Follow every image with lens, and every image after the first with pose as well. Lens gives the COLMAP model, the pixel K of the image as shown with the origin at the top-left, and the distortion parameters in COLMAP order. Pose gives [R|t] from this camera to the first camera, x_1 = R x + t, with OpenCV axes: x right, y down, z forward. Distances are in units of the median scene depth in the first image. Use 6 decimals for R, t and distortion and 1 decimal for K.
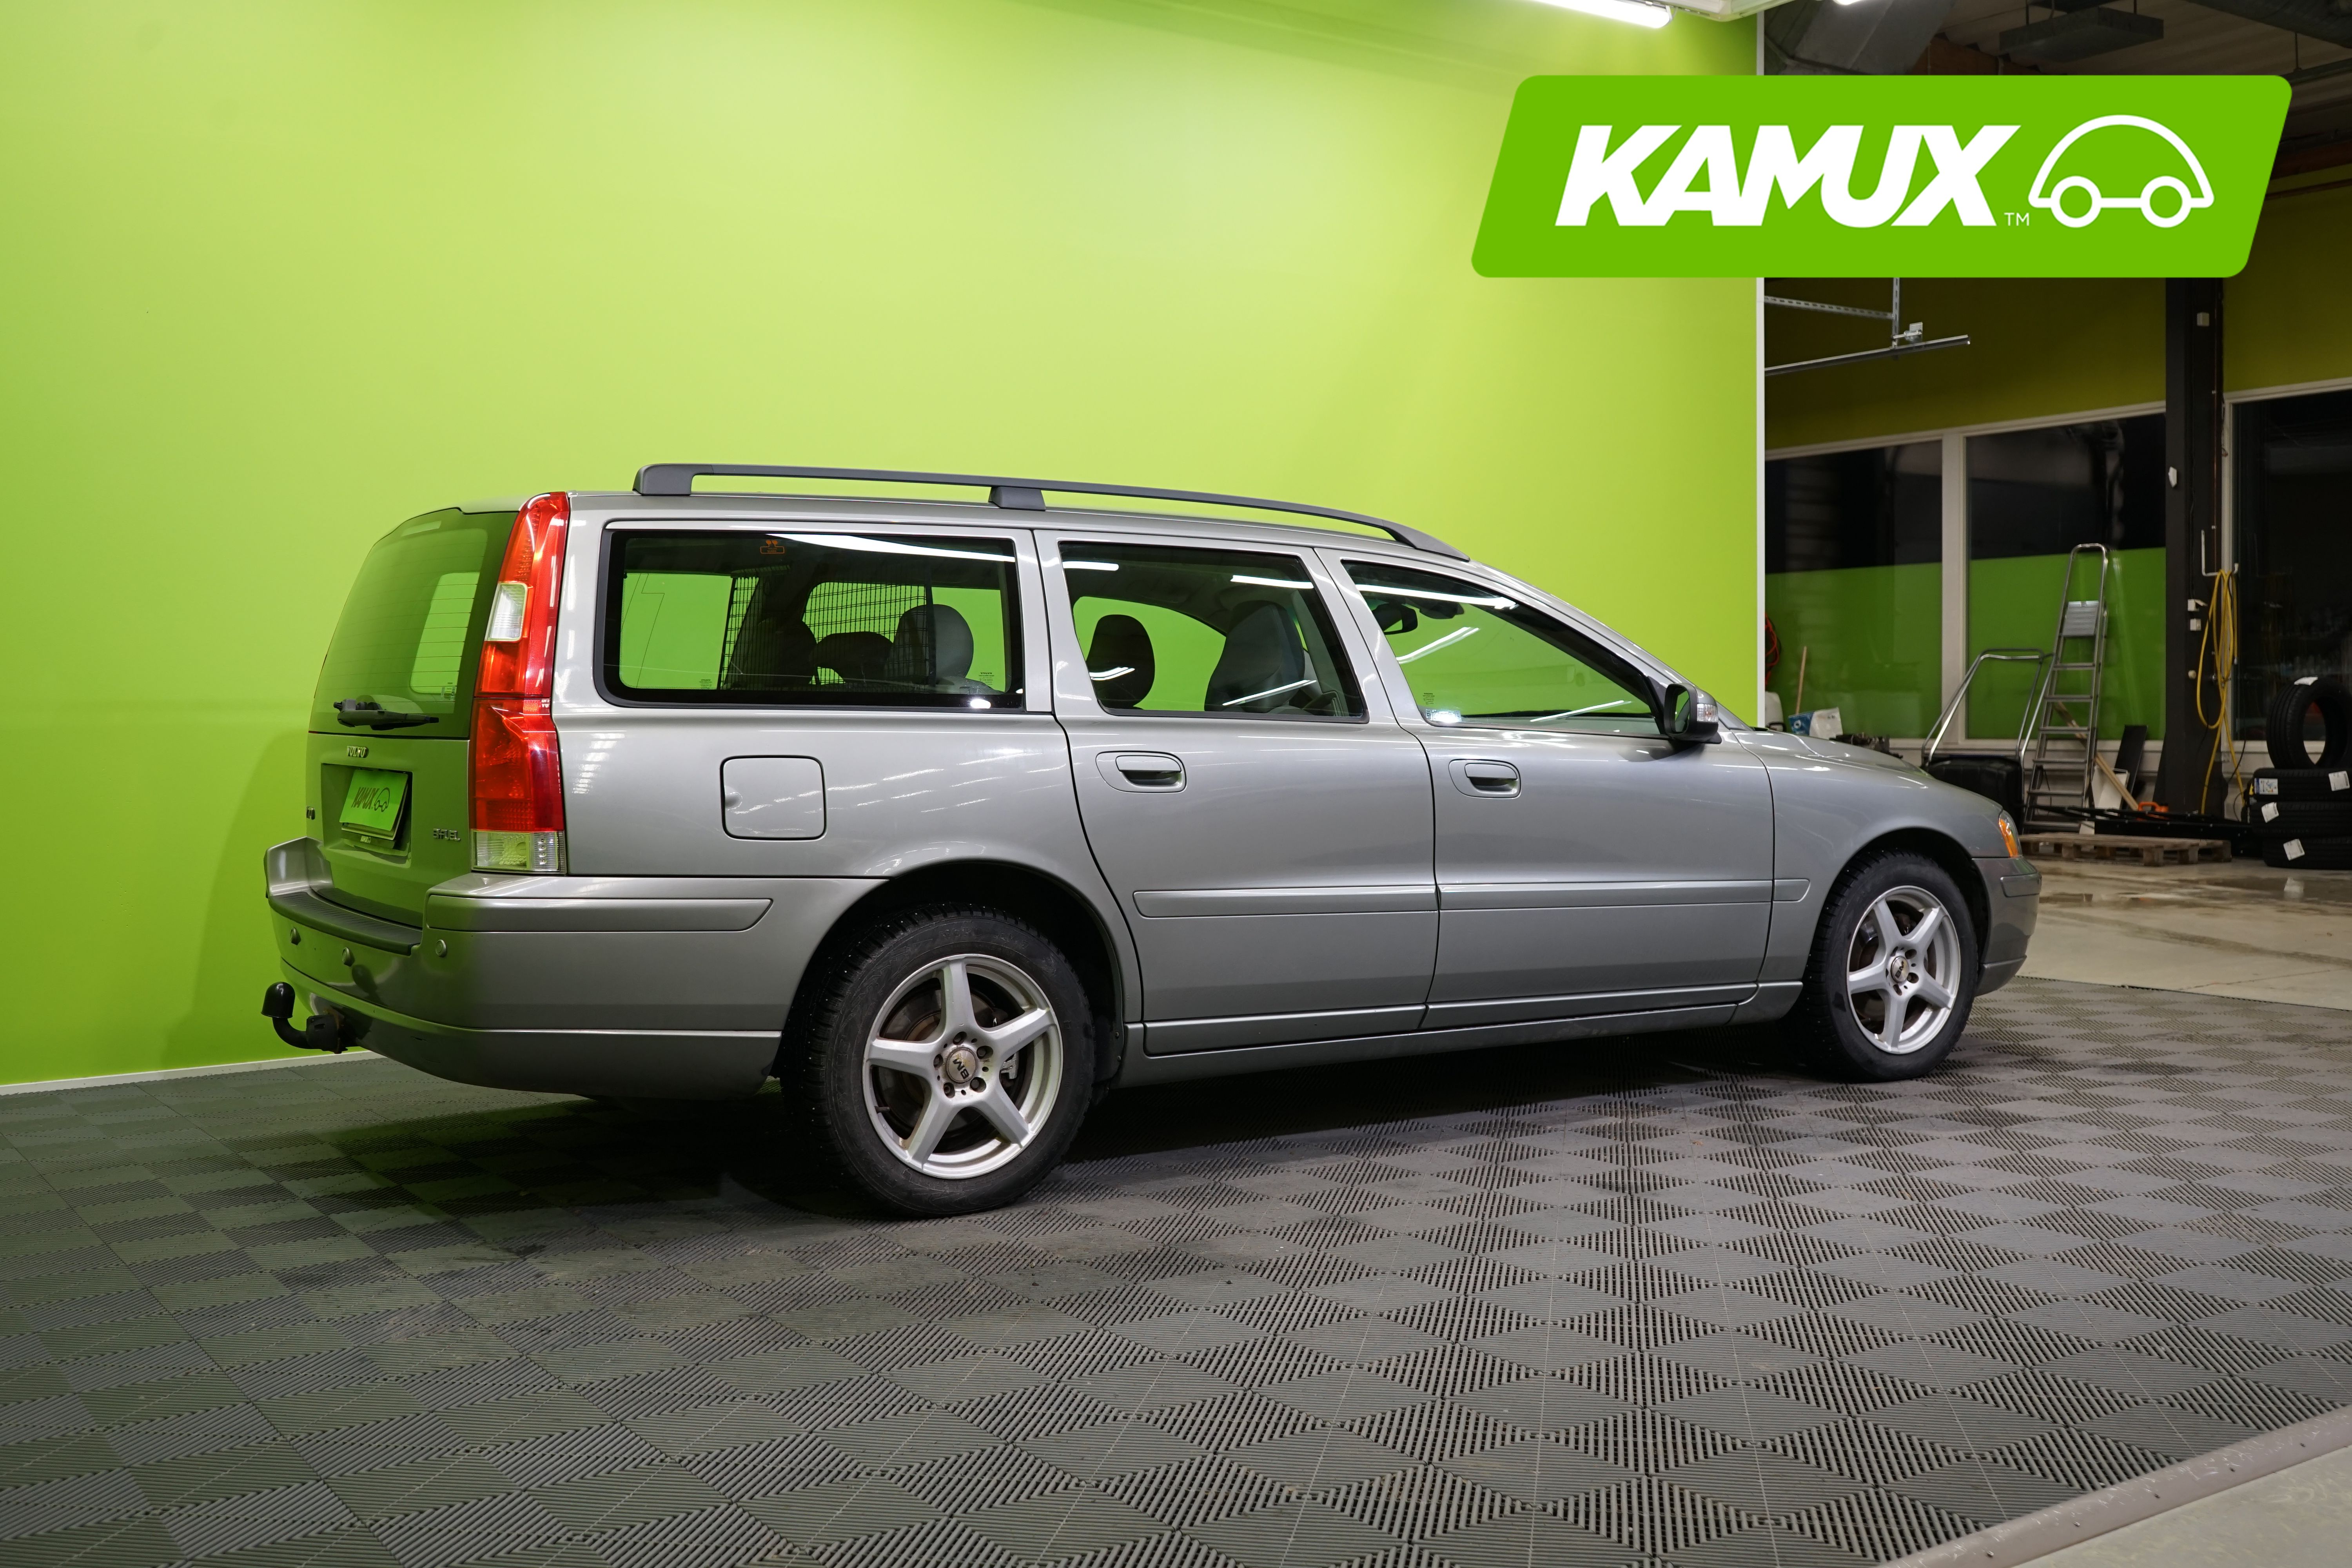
lens RADIAL K [[2291.0, 0, 1191.7], [0, 2291.0, 783.9], [0, 0, 1]] dist [0.015865, 0.000000]
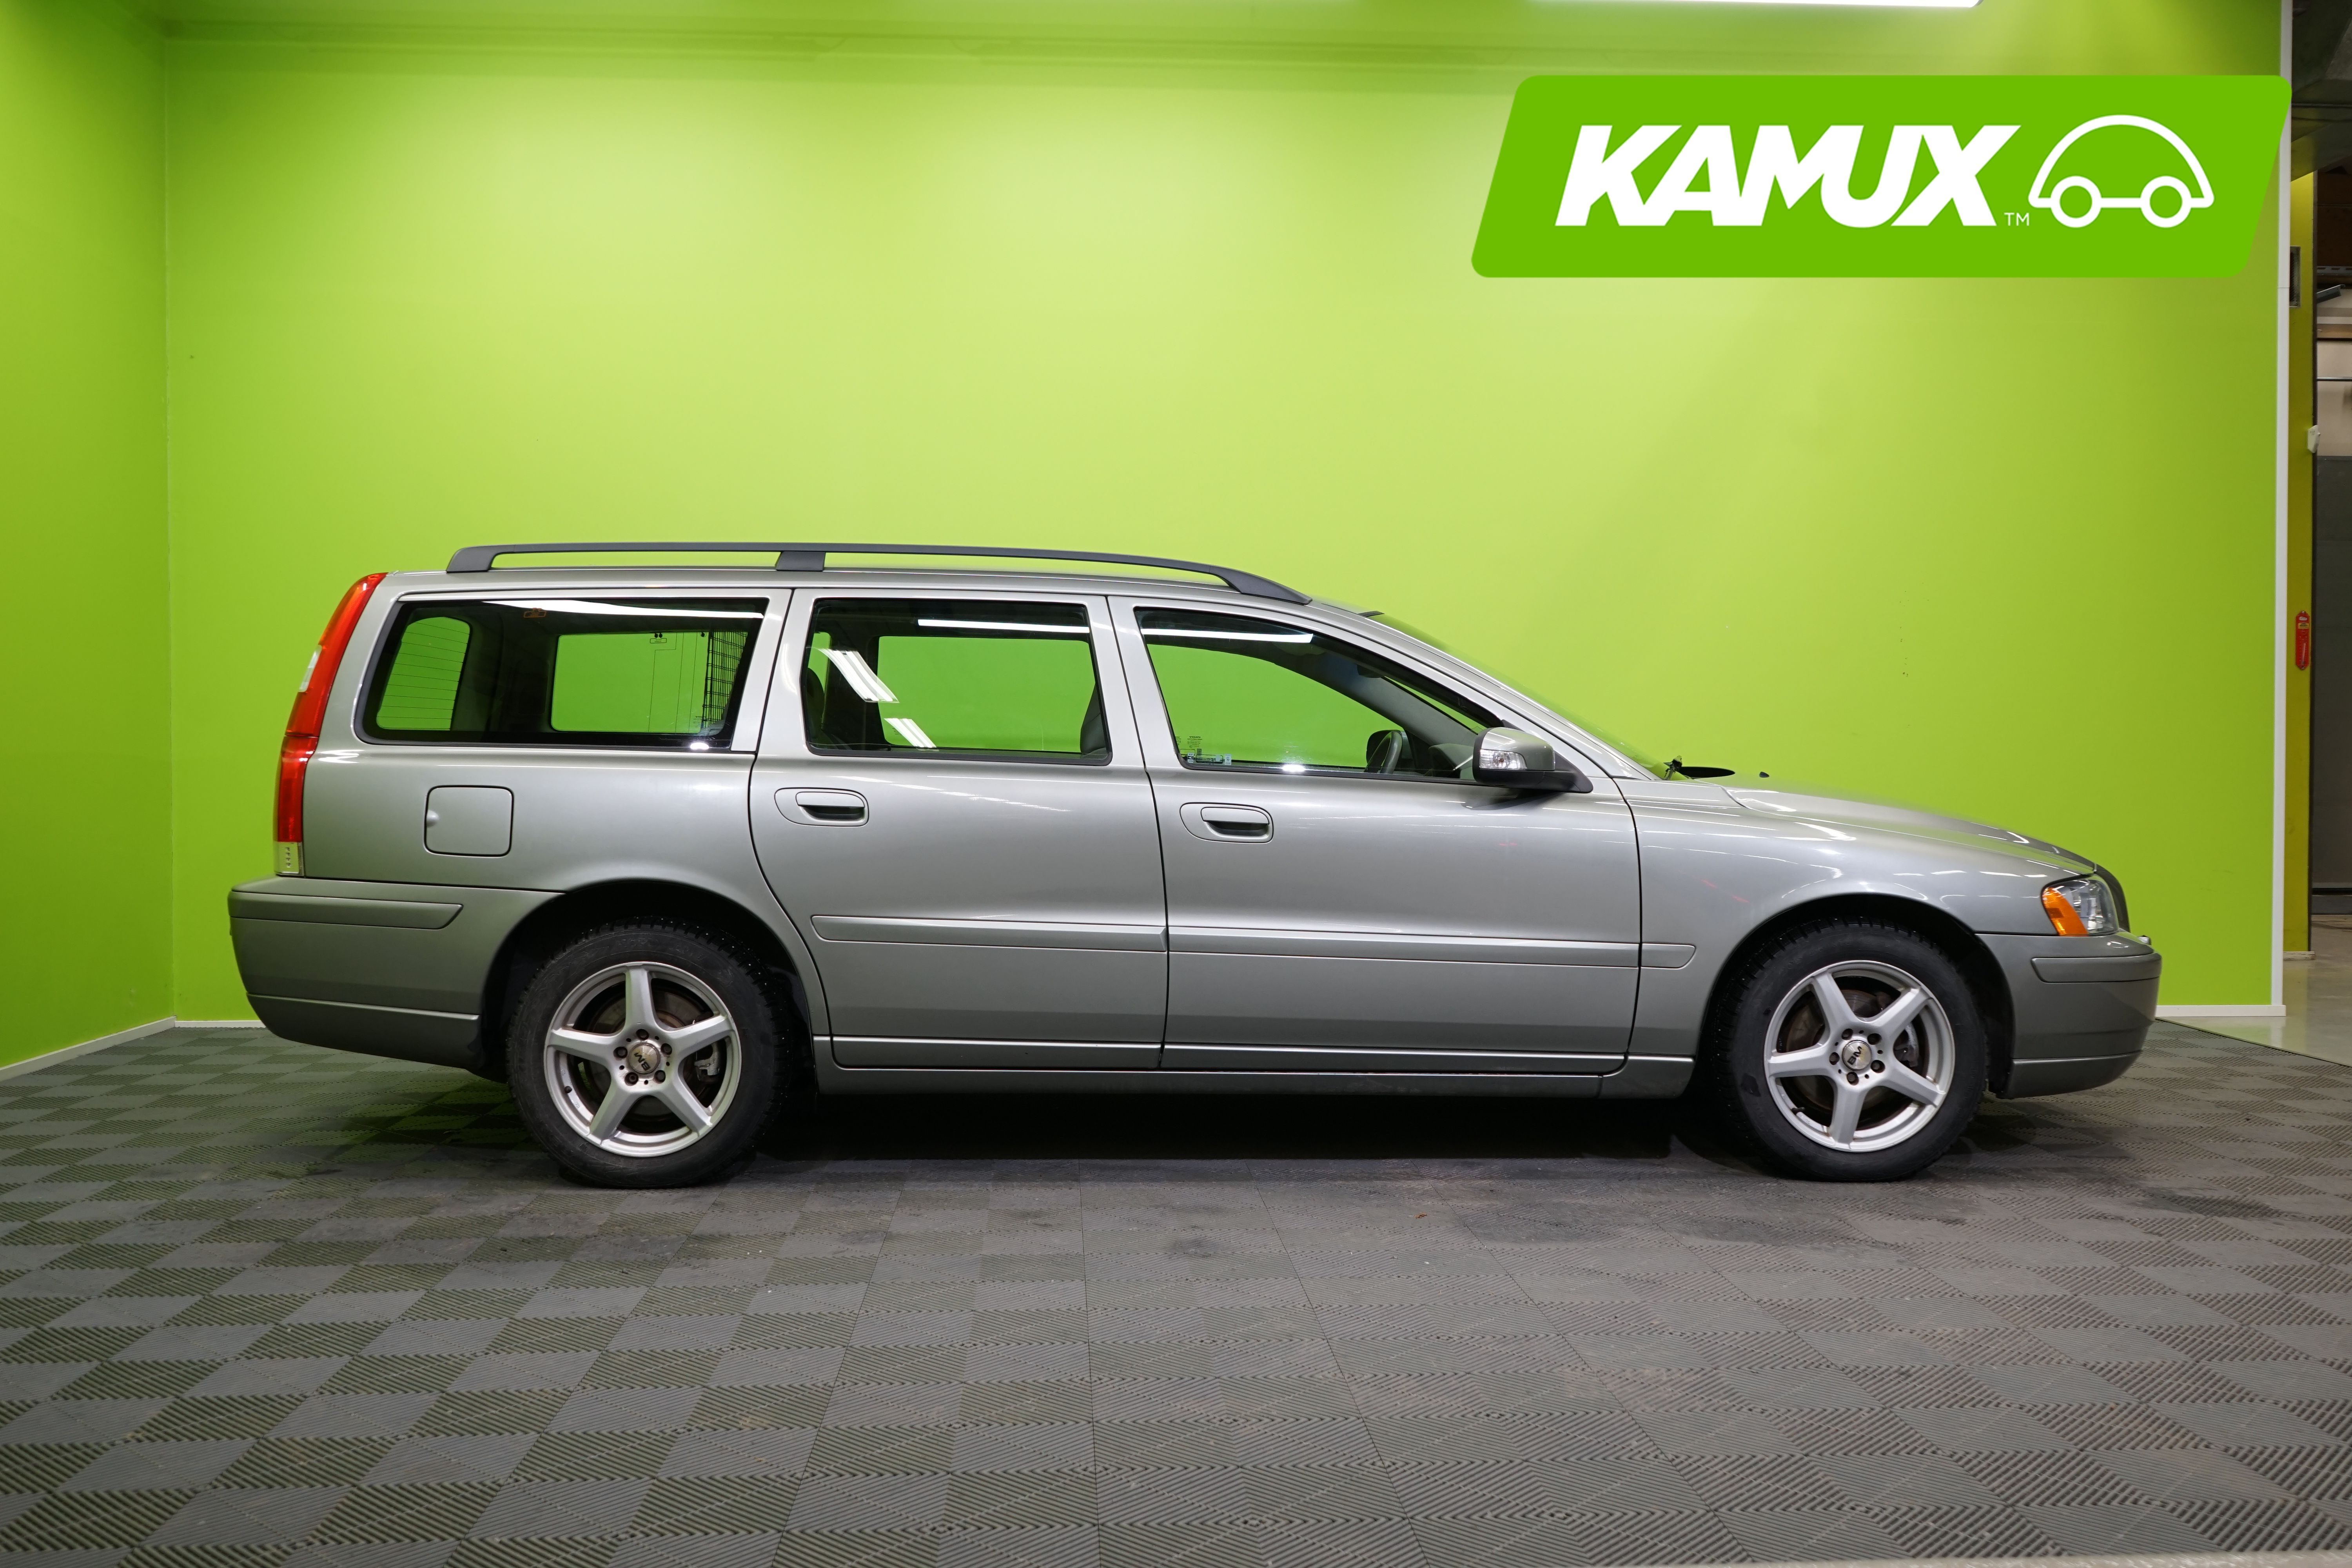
lens RADIAL K [[2020.4, 0, 1186.1], [0, 2020.4, 775.5], [0, 0, 1]] dist [-0.000061, -0.015275]
pose [[0.848005, 0.020807, -0.529580, 0.636767], [-0.024624, 0.999697, -0.000152, -0.024587], [0.529417, 0.013169, 0.848260, 0.270672]]
